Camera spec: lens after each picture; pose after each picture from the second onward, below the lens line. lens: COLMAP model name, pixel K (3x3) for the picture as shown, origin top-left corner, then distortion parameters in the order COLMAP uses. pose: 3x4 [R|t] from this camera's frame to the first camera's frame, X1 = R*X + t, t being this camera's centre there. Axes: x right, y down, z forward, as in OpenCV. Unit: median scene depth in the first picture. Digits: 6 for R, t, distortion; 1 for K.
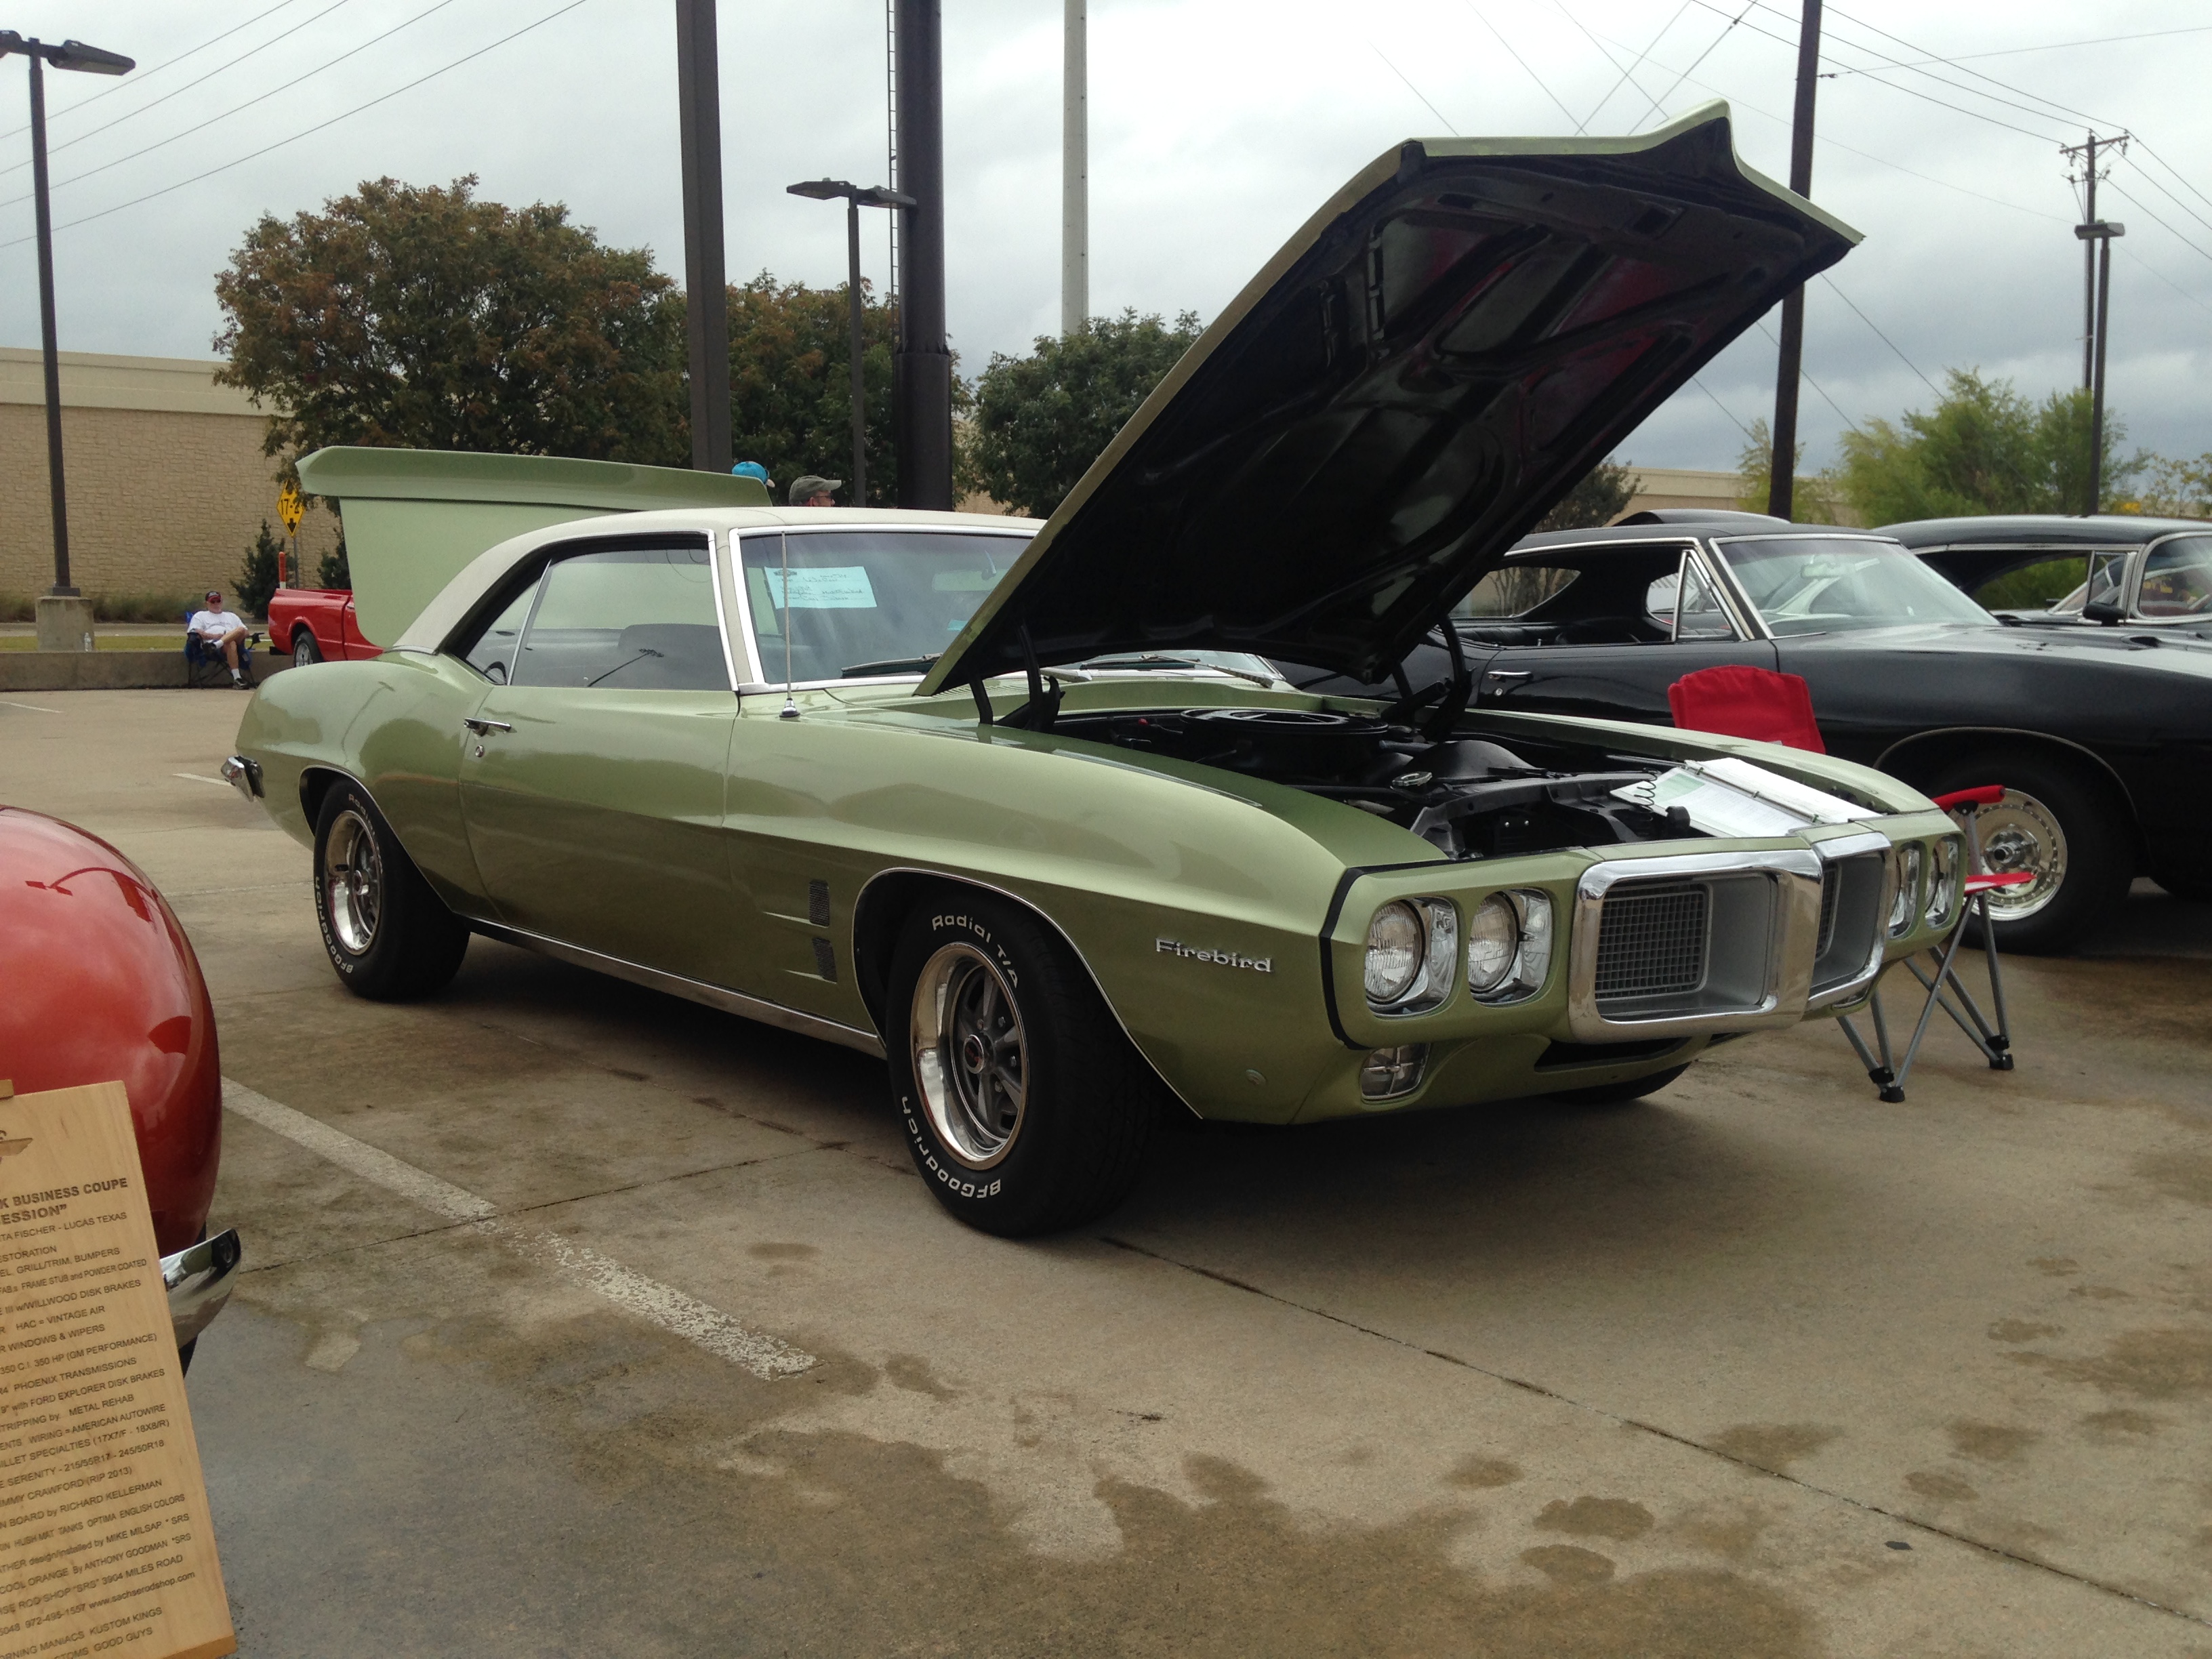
lens RADIAL K [[2155.3, 0, 1100.5], [0, 2155.3, 907.4], [0, 0, 1]] dist [0.213058, -0.396794]
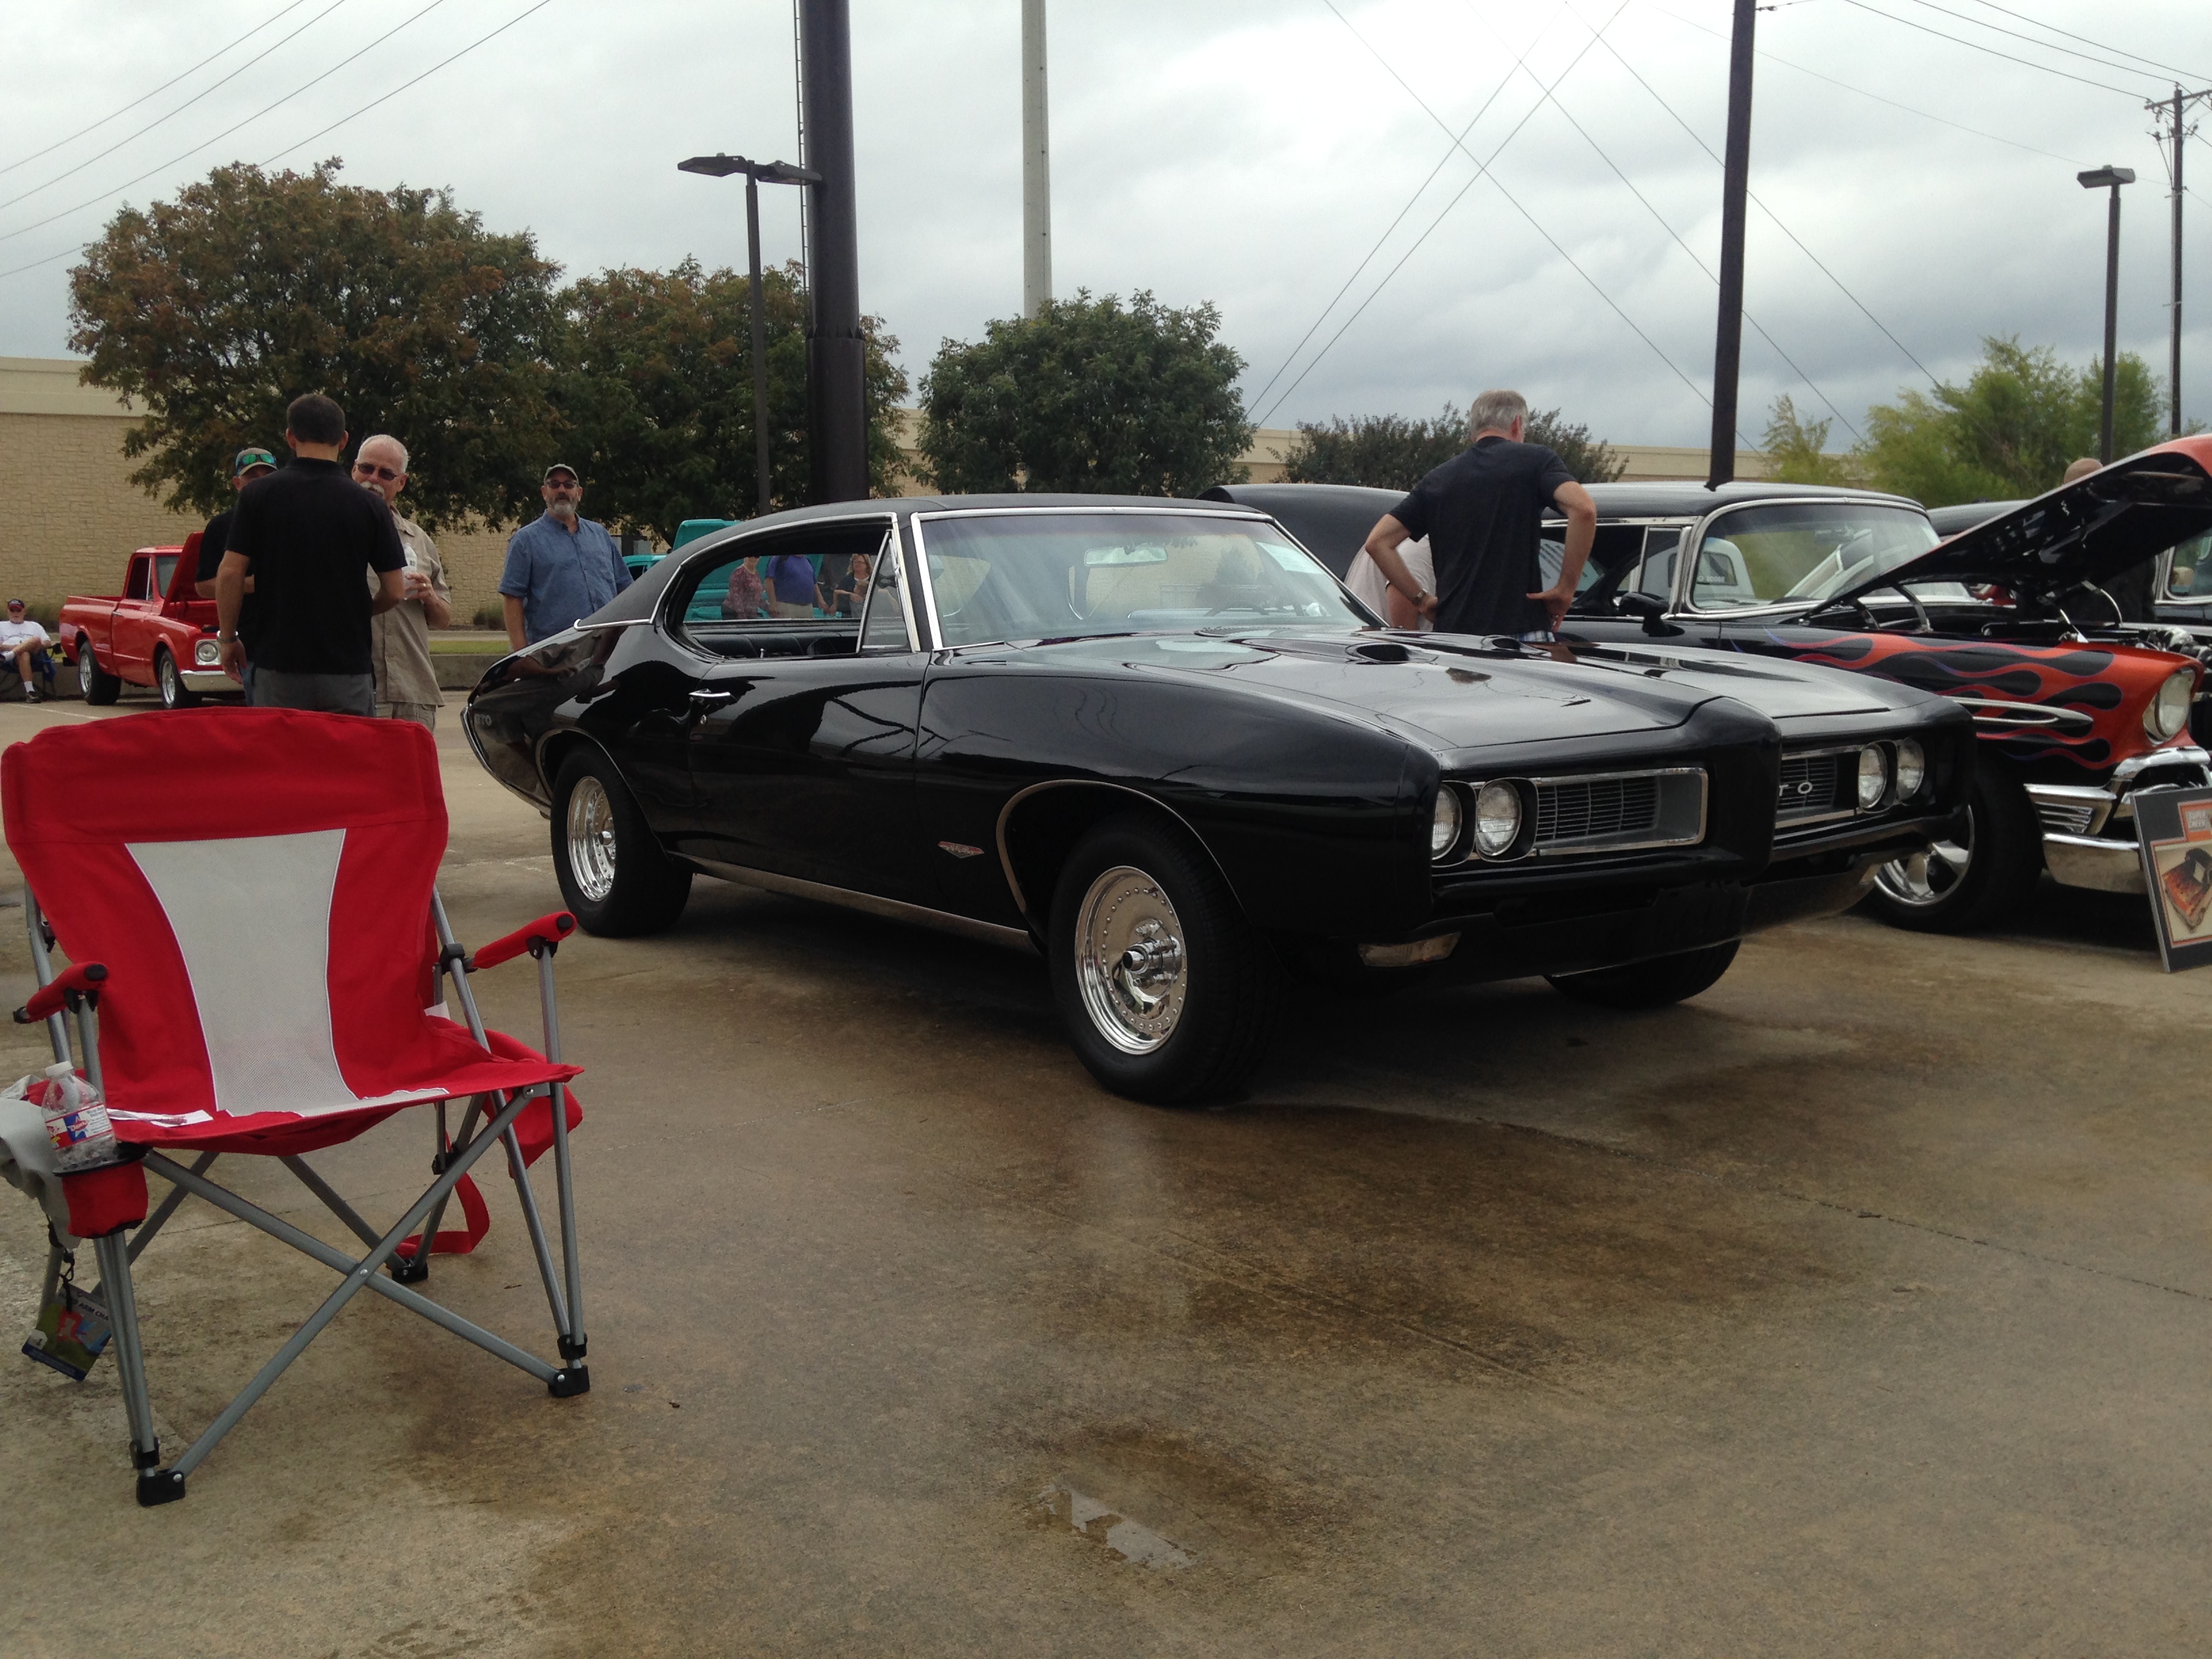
lens RADIAL K [[2085.7, 0, 1111.5], [0, 2085.7, 987.3], [0, 0, 1]] dist [0.145745, -0.195299]
pose [[0.998136, -0.003561, -0.060921, 0.108122], [0.006256, 0.999007, 0.044102, -0.011097], [0.060703, -0.044401, 0.997168, 0.081343]]
